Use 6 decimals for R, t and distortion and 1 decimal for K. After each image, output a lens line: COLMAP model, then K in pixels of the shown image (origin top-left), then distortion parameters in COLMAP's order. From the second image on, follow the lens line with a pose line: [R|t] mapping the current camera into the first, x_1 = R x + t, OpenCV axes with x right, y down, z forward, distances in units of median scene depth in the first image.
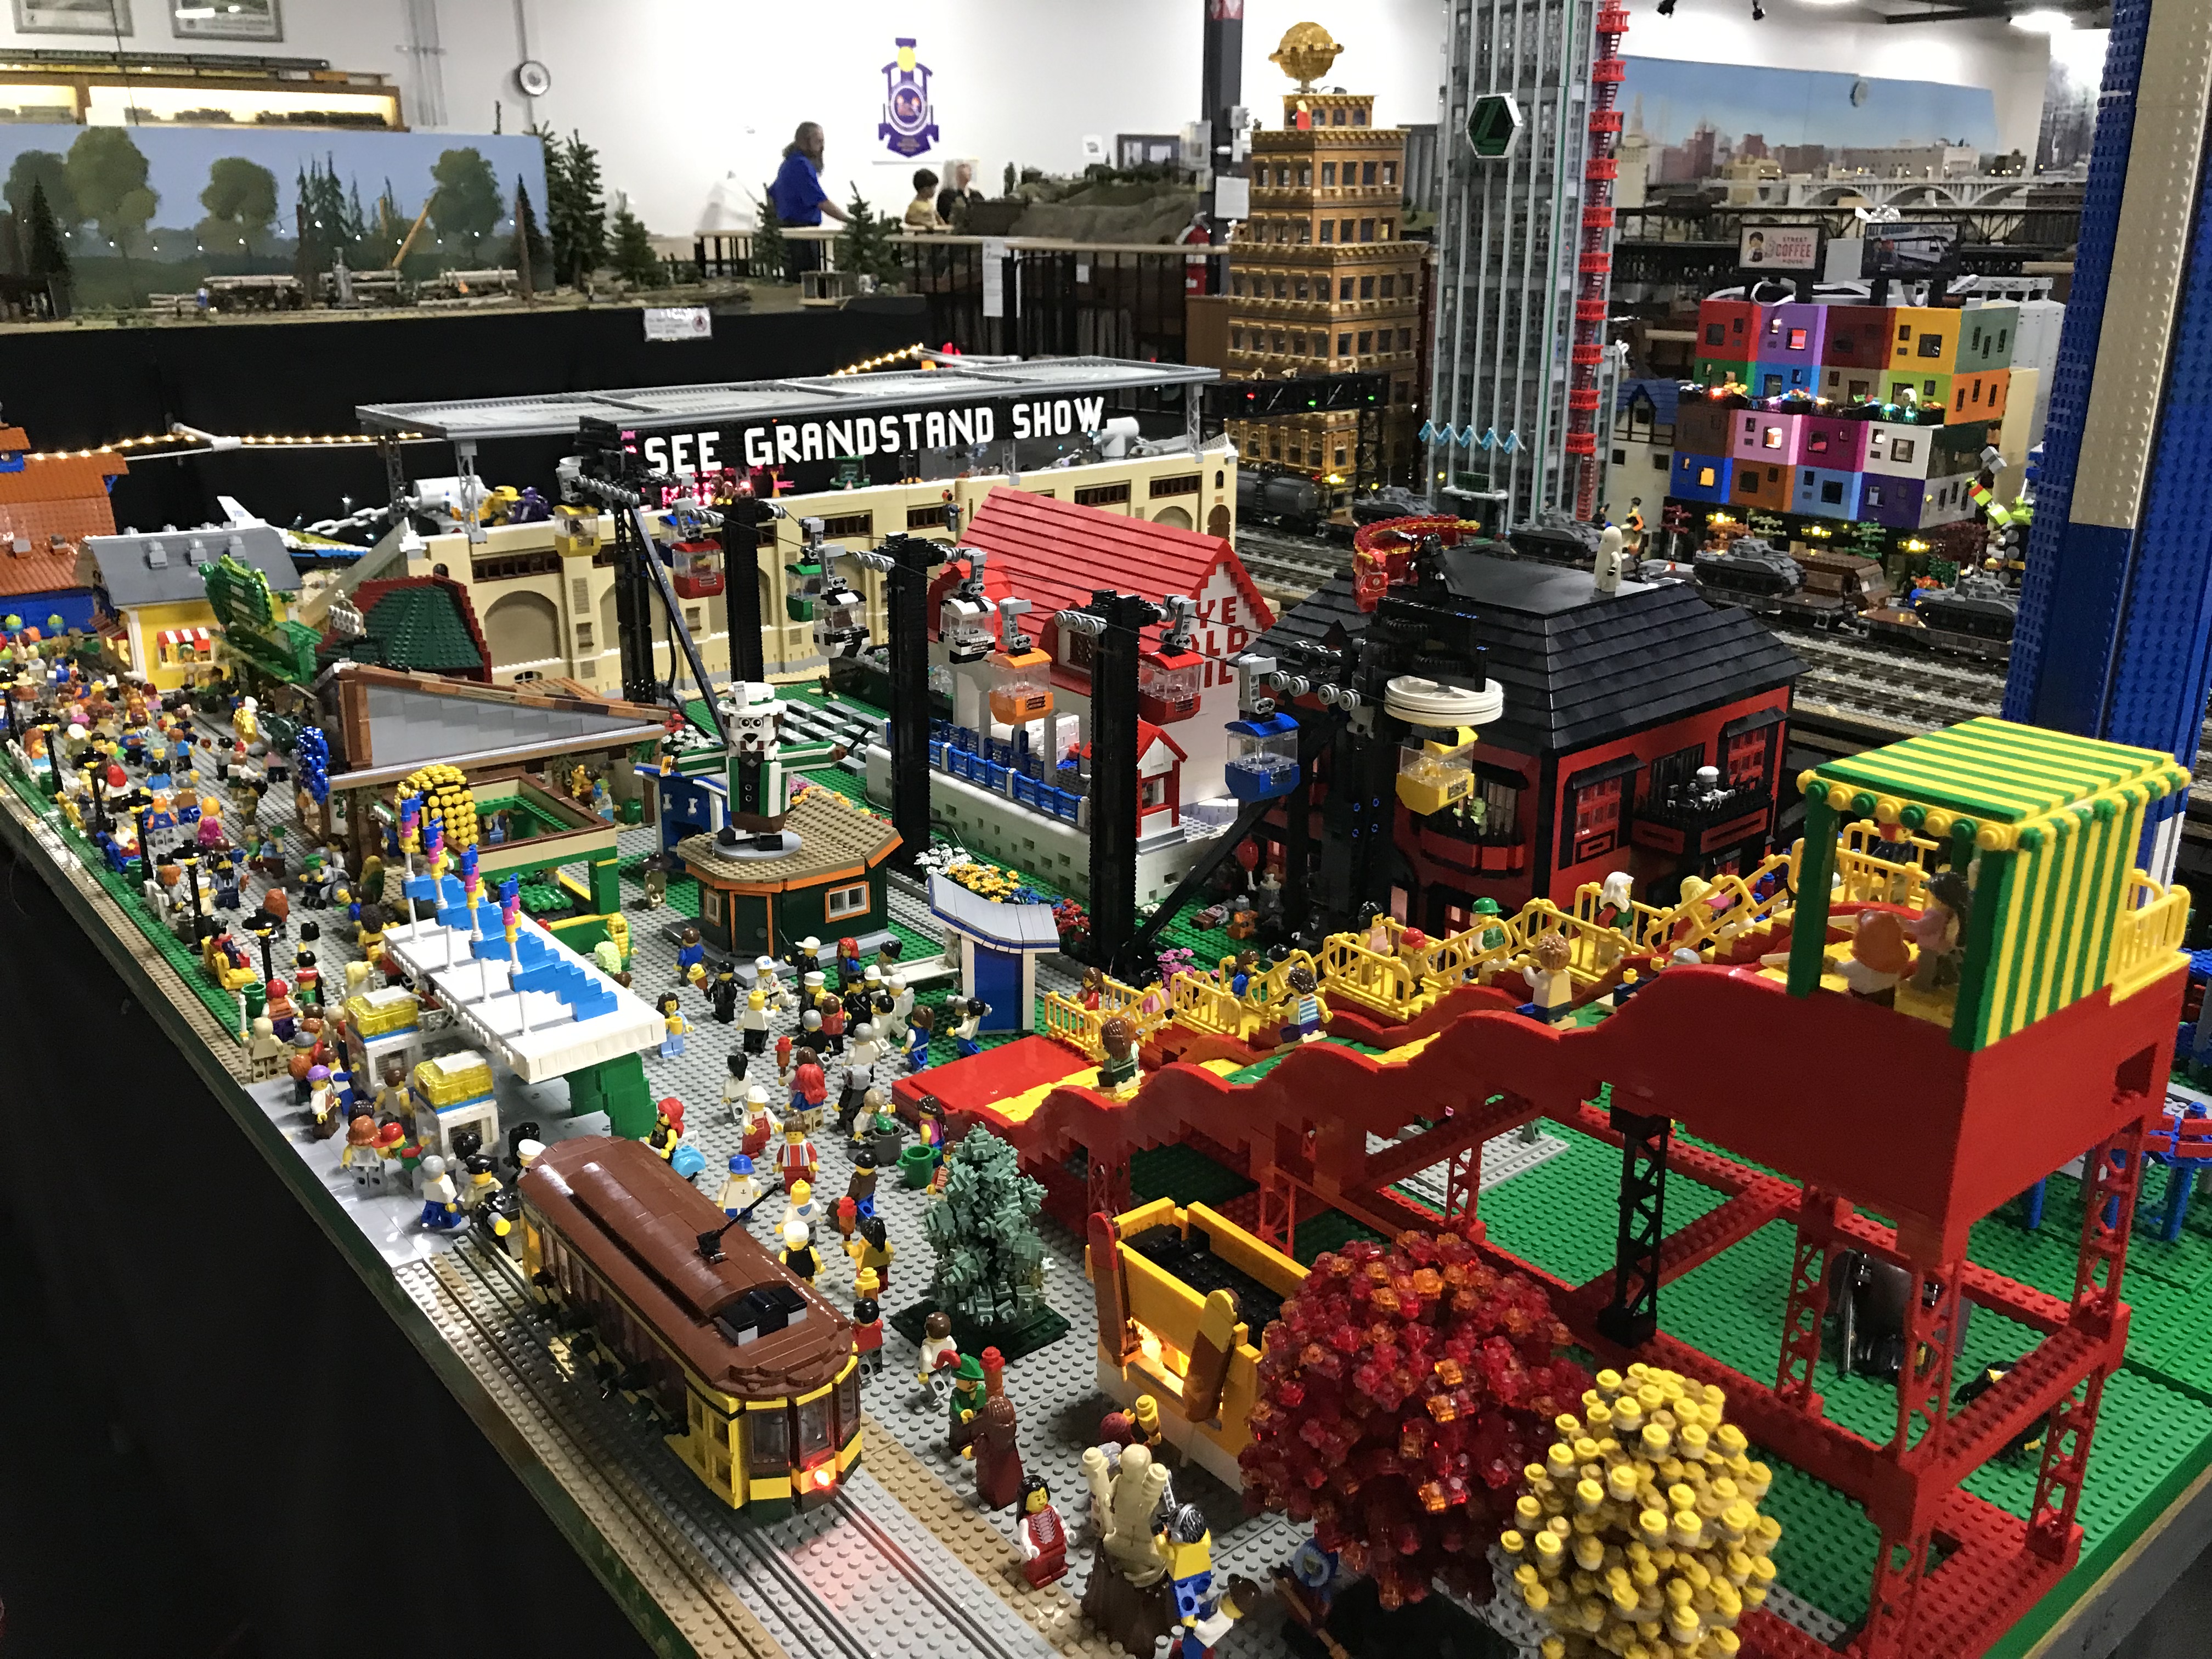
lens RADIAL K [[1843.5, 0, 1106.0], [0, 1843.5, 829.5], [0, 0, 1]] dist [0.011055, 0.007158]
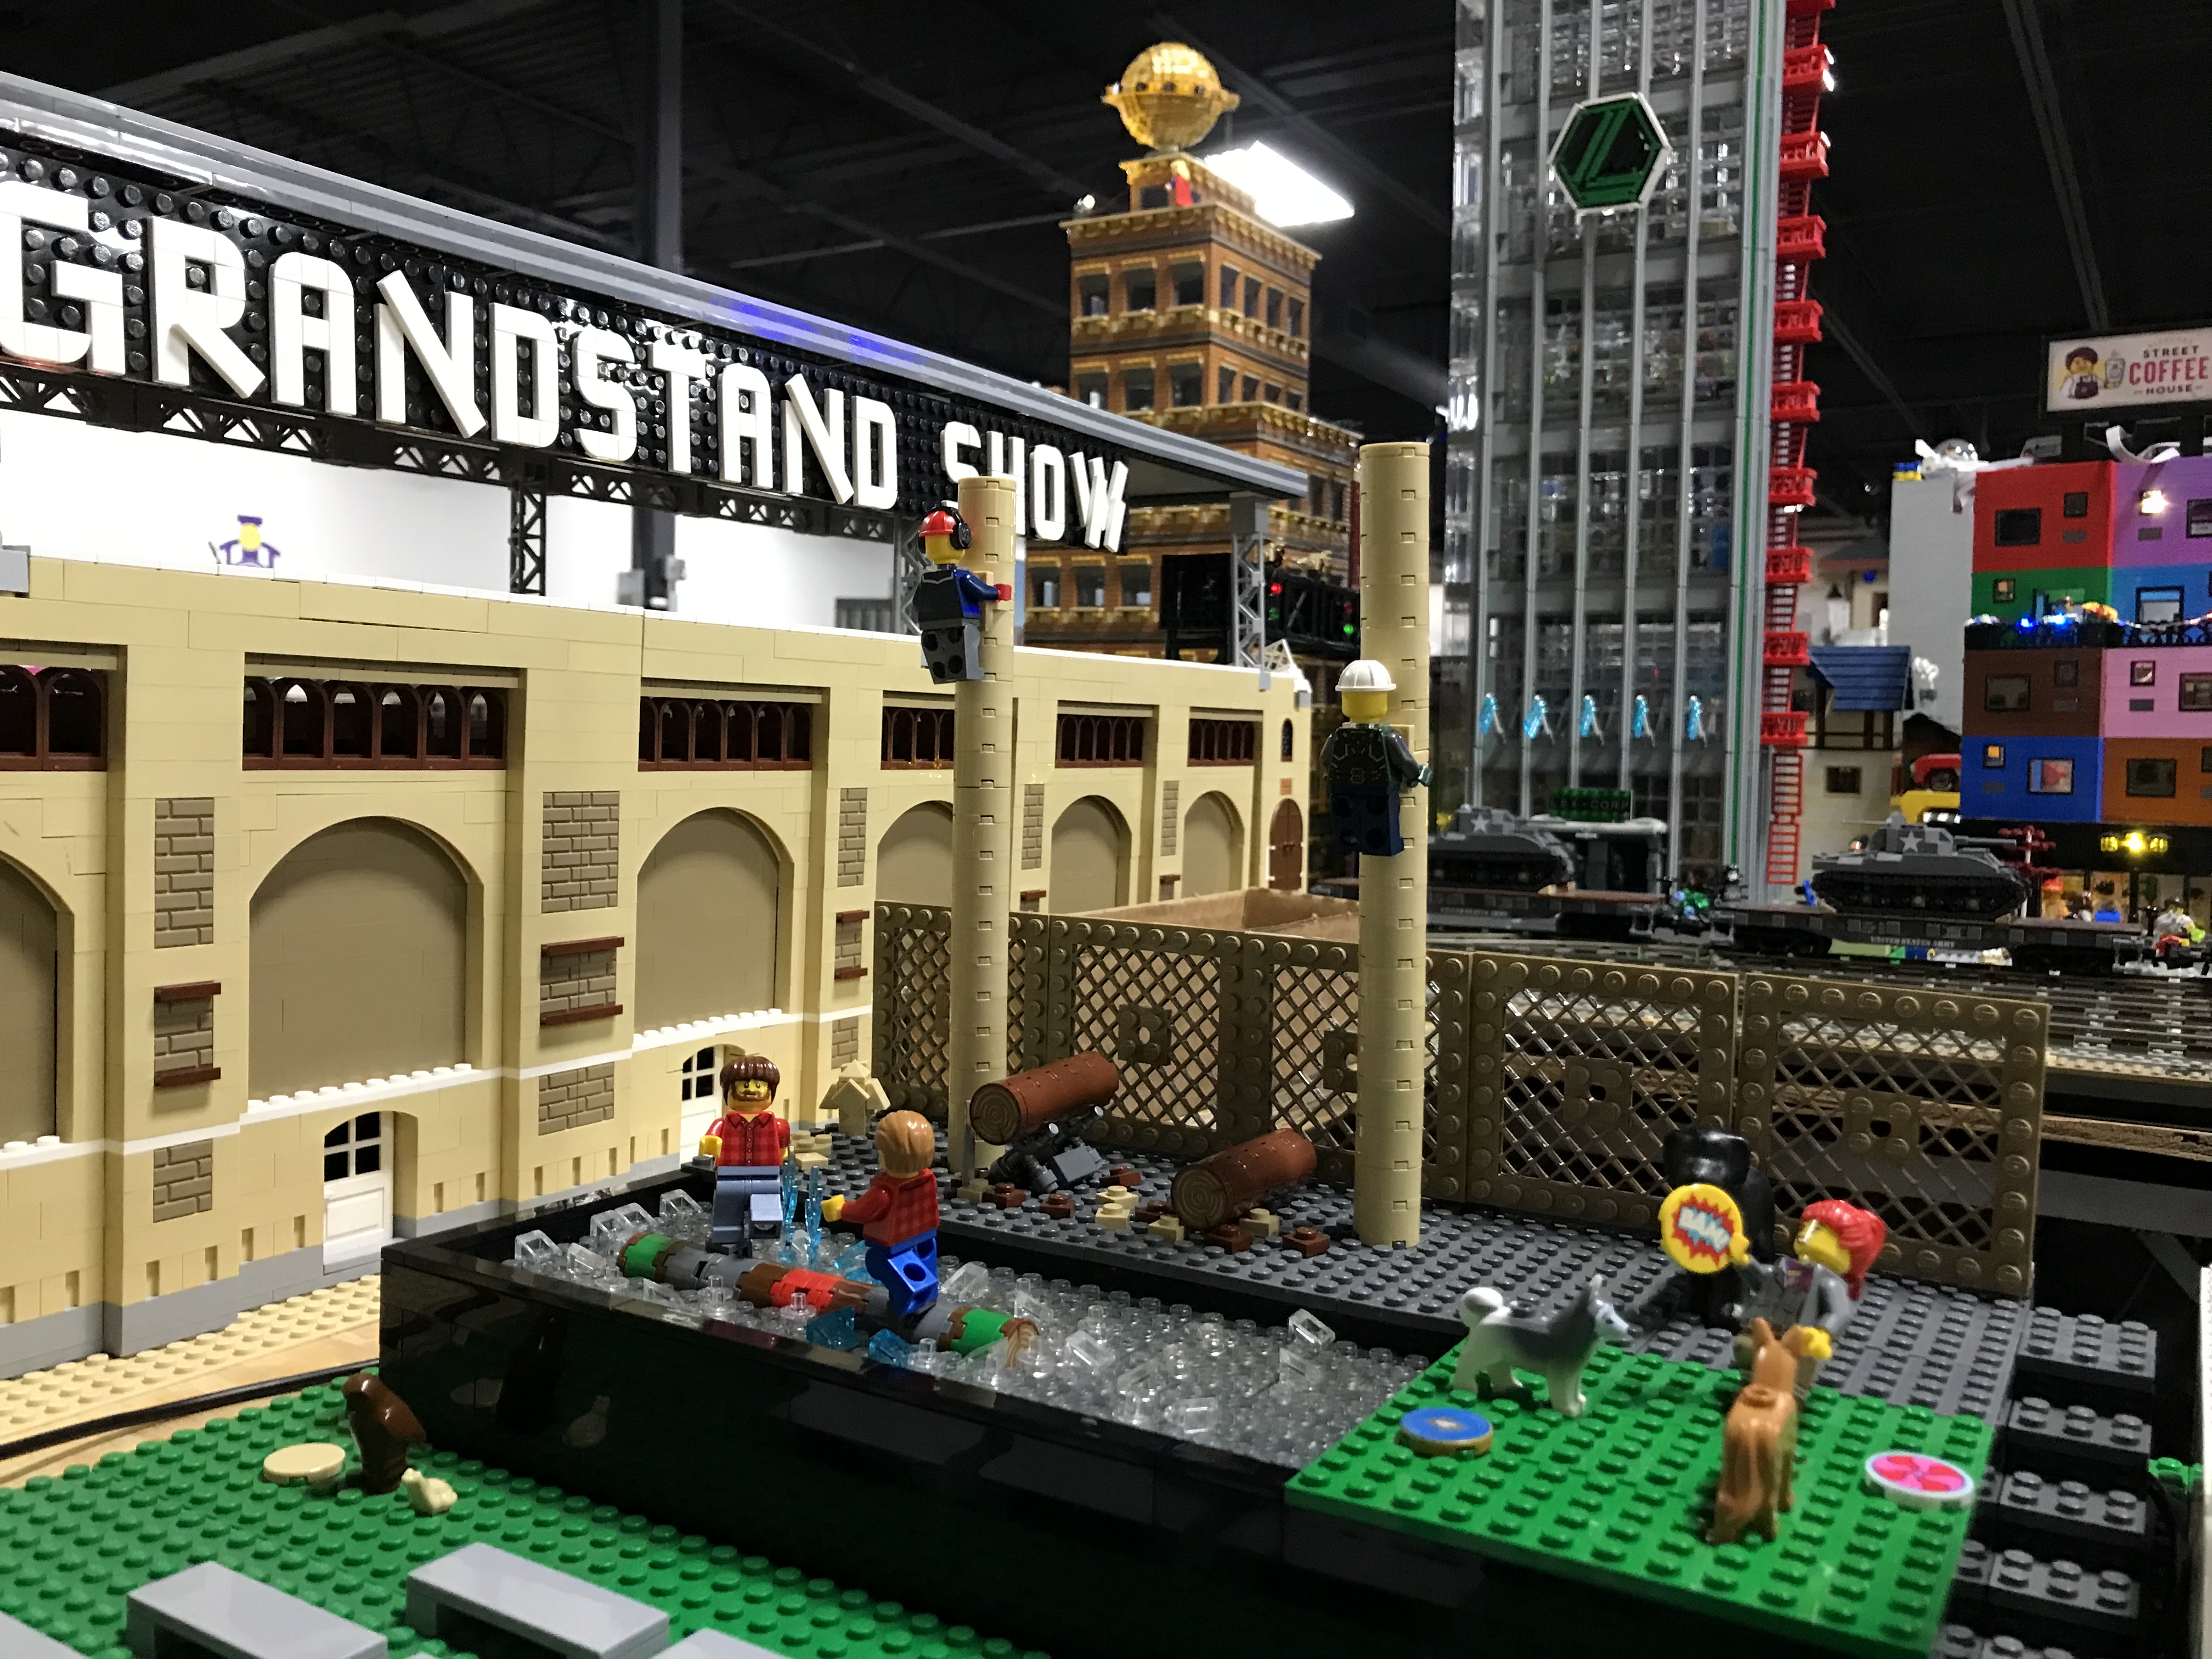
lens RADIAL K [[1843.5, 0, 1106.0], [0, 1843.5, 829.5], [0, 0, 1]] dist [0.011055, 0.007158]
pose [[0.942567, 0.003867, 0.333995, -0.131522], [0.087024, 0.962556, -0.256735, -0.073133], [-0.322482, 0.271055, 0.906937, 0.710273]]
